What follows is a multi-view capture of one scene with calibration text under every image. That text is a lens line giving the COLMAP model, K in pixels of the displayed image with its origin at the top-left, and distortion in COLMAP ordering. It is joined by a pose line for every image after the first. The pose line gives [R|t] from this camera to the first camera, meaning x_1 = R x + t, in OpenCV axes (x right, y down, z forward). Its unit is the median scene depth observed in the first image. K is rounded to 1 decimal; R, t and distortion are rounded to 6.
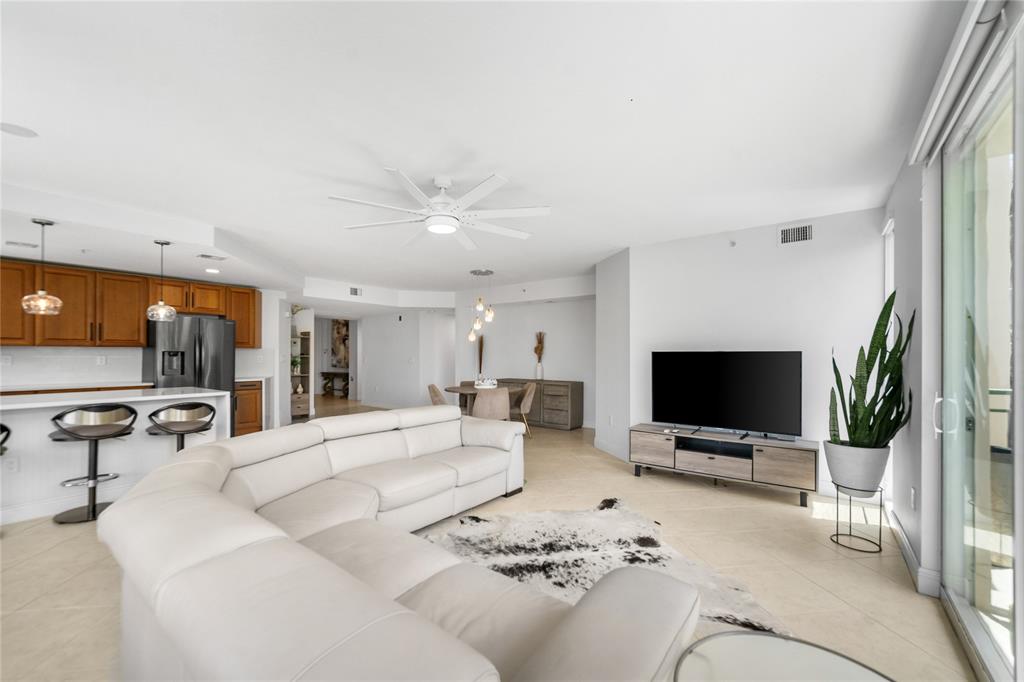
lens RADIAL K [[419.6, 0, 504.0], [0, 419.6, 355.7], [0, 0, 1]] dist [-0.023717, 0.000052]
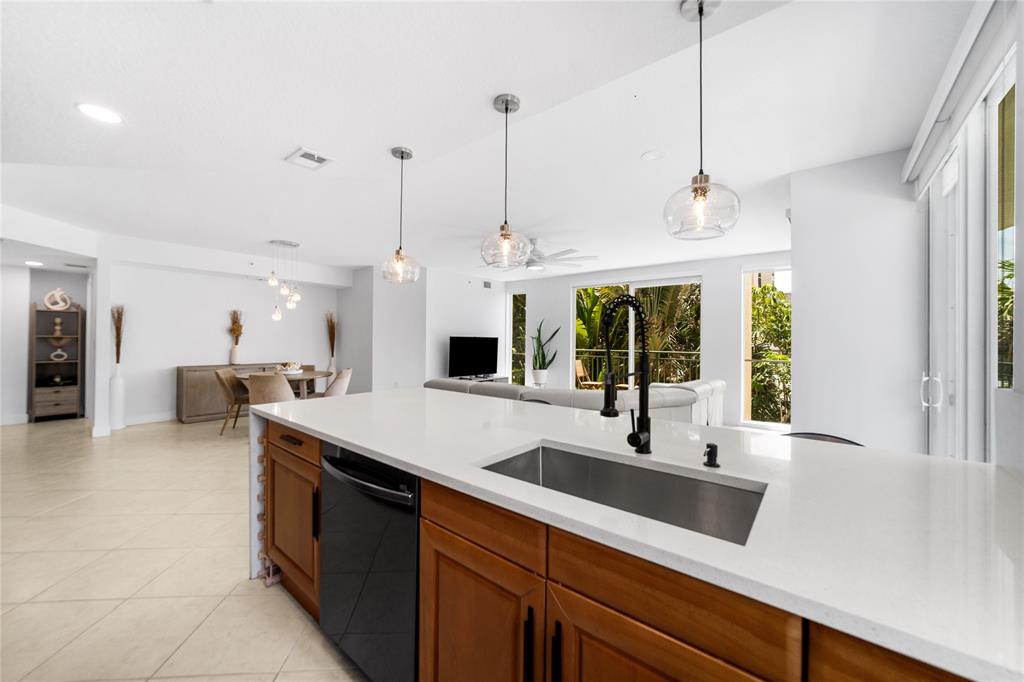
lens RADIAL K [[393.8, 0, 498.2], [0, 393.8, 339.0], [0, 0, 1]] dist [0.000157, 0.000044]
pose [[0.053164, -0.001714, 0.998584, -0.875708], [-0.008728, 0.999960, 0.002181, -0.003763], [-0.998548, -0.008832, 0.053147, 0.509090]]
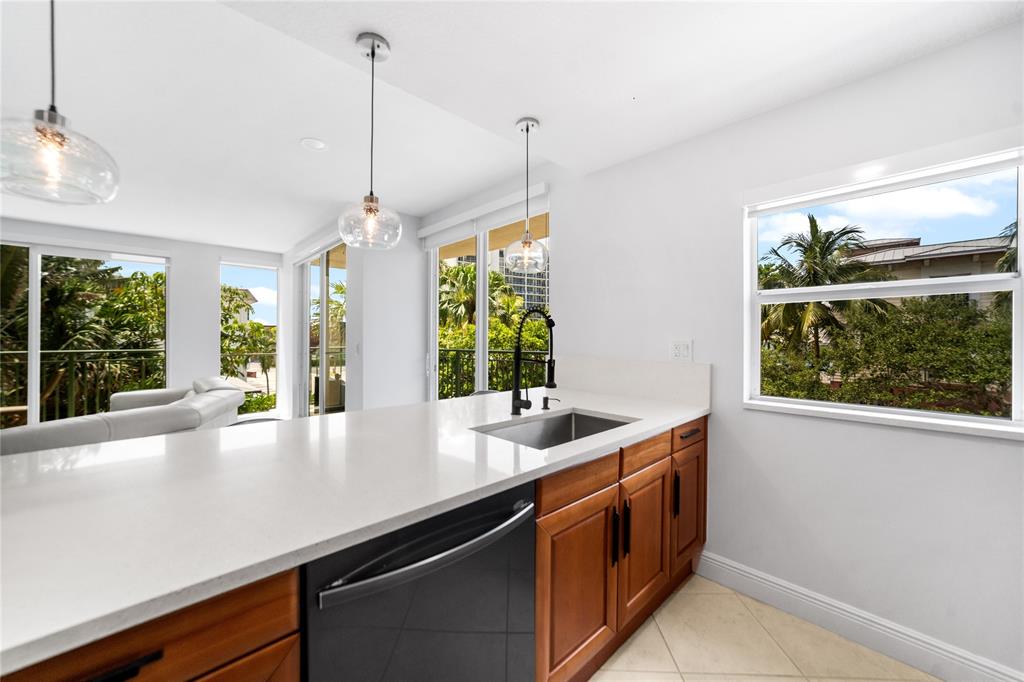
lens RADIAL K [[386.0, 0, 513.4], [0, 386.0, 334.4], [0, 0, 1]] dist [-0.029339, -0.000027]
pose [[-0.987392, -0.002719, 0.158270, -0.721754], [-0.002963, 0.999995, -0.001300, -0.004665], [-0.158265, -0.001753, -0.987395, 0.717313]]
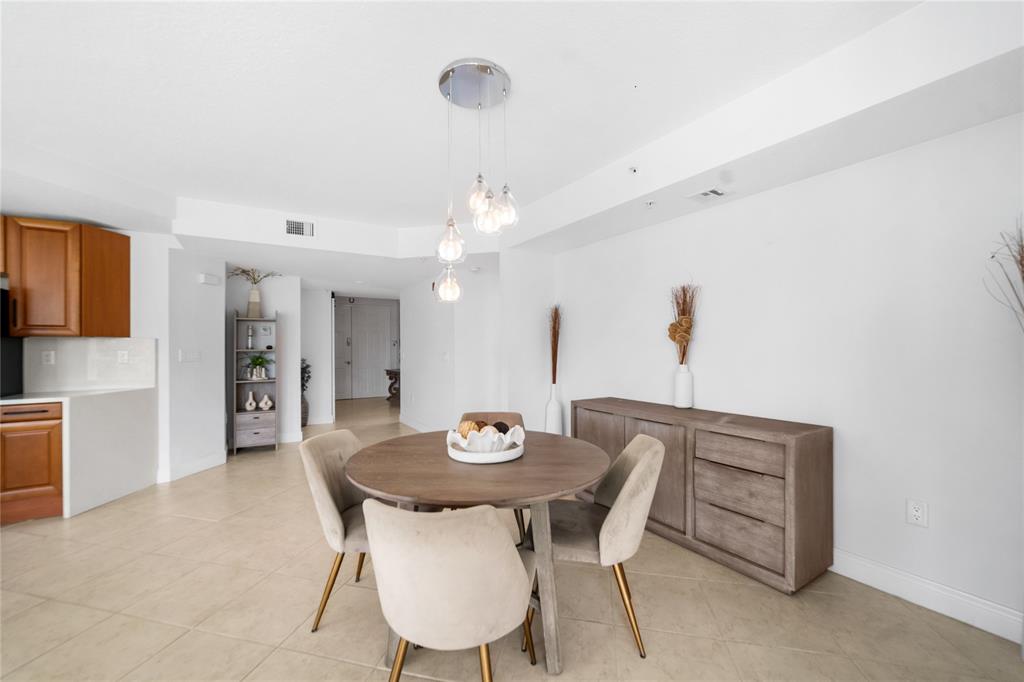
lens RADIAL K [[404.3, 0, 500.4], [0, 404.3, 341.2], [0, 0, 1]] dist [-0.019130, 0.000280]
pose [[0.935799, -0.012984, -0.352295, 0.071912], [0.008254, 0.999855, -0.014925, -0.000524], [0.352437, 0.011059, 0.935770, 0.733124]]
